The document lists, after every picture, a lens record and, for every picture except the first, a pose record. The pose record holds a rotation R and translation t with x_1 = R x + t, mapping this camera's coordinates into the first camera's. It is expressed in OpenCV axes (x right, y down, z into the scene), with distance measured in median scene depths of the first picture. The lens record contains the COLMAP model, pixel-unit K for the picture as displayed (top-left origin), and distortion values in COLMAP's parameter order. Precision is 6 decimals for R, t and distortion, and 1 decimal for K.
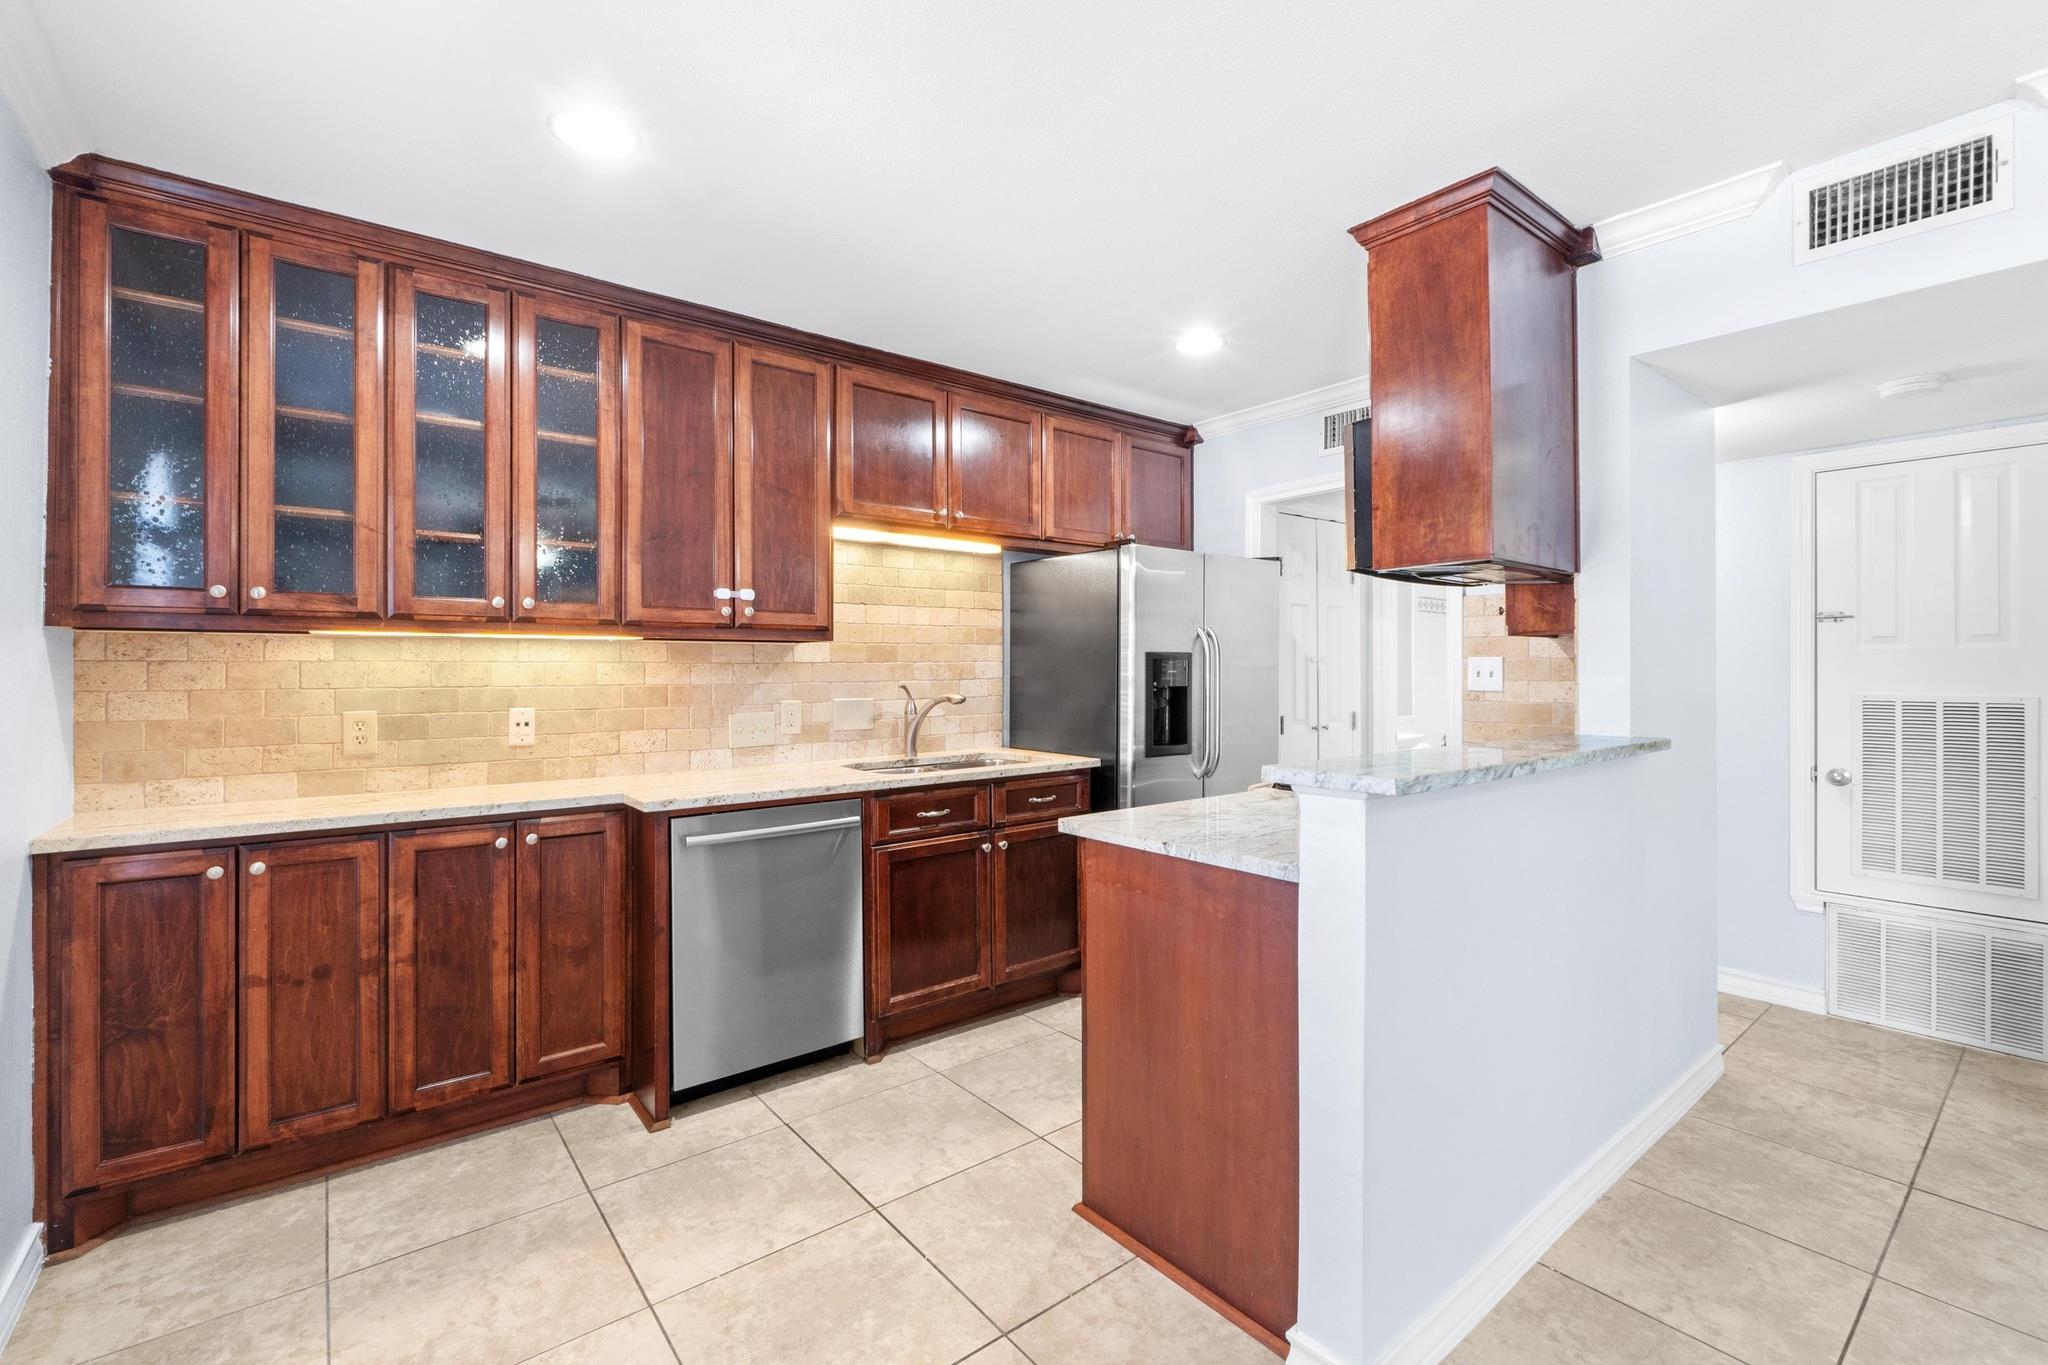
lens RADIAL K [[880.9, 0, 1022.2], [0, 880.9, 666.9], [0, 0, 1]] dist [-0.004734, -0.000394]
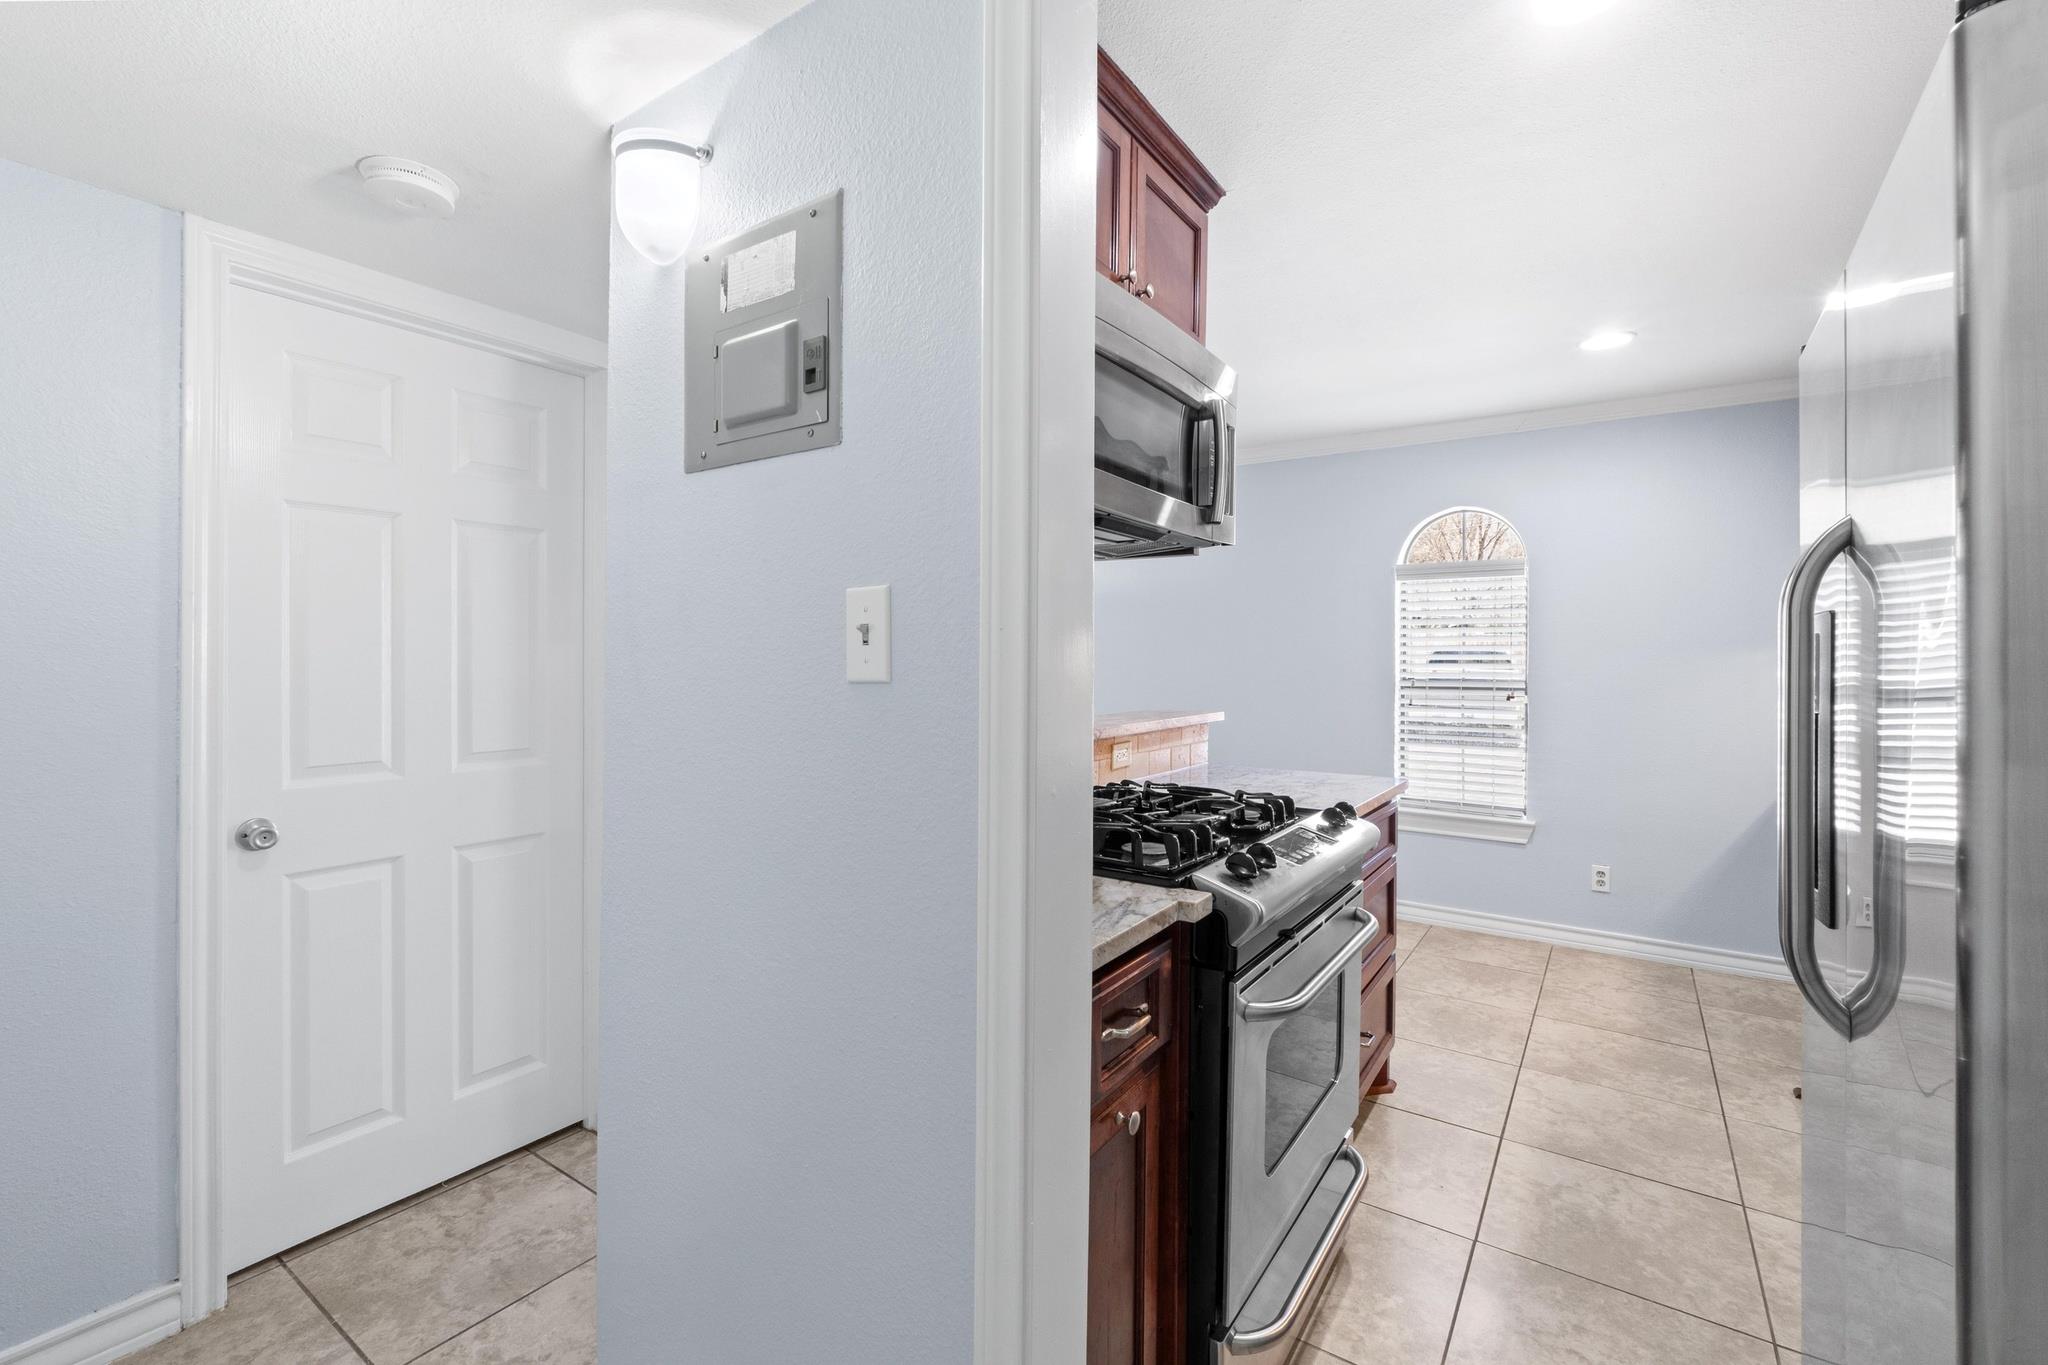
lens RADIAL K [[875.1, 0, 1024.6], [0, 875.1, 652.9], [0, 0, 1]] dist [-0.007159, -0.000211]
pose [[-0.956245, -0.013179, -0.292272, 0.717843], [-0.010141, 0.999878, -0.011908, 0.008311], [0.292393, -0.008423, -0.956261, 1.553567]]
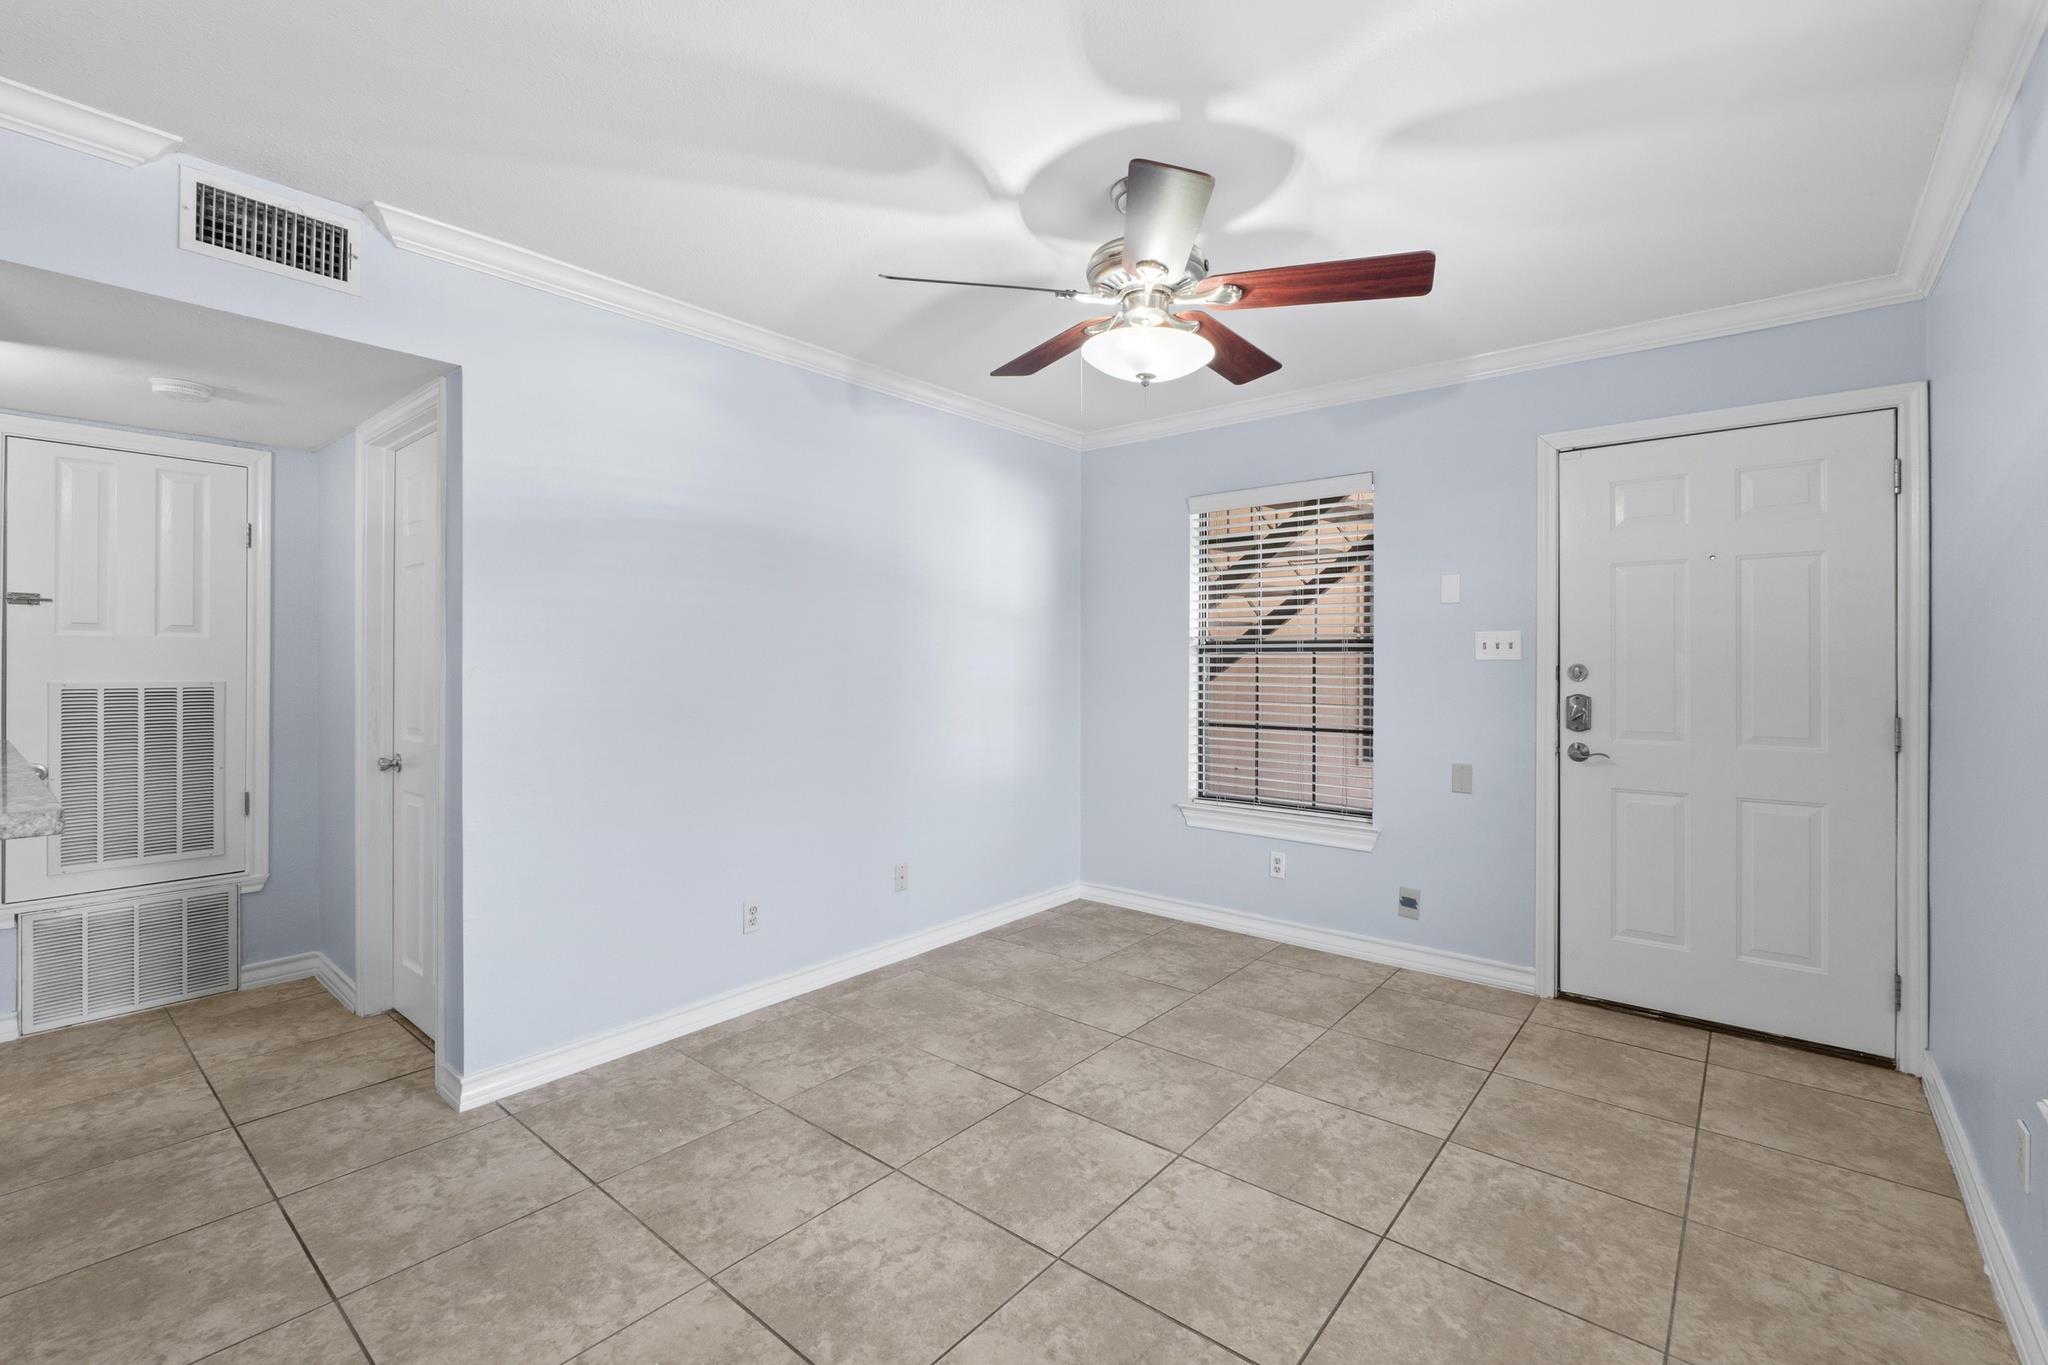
lens RADIAL K [[885.2, 0, 1026.6], [0, 885.2, 663.4], [0, 0, 1]] dist [-0.007717, 0.000604]
pose [[-0.204204, -0.001956, 0.978926, -0.212479], [-0.007128, 0.999974, 0.000512, 0.002698], [-0.978902, -0.006873, -0.204213, 0.198793]]
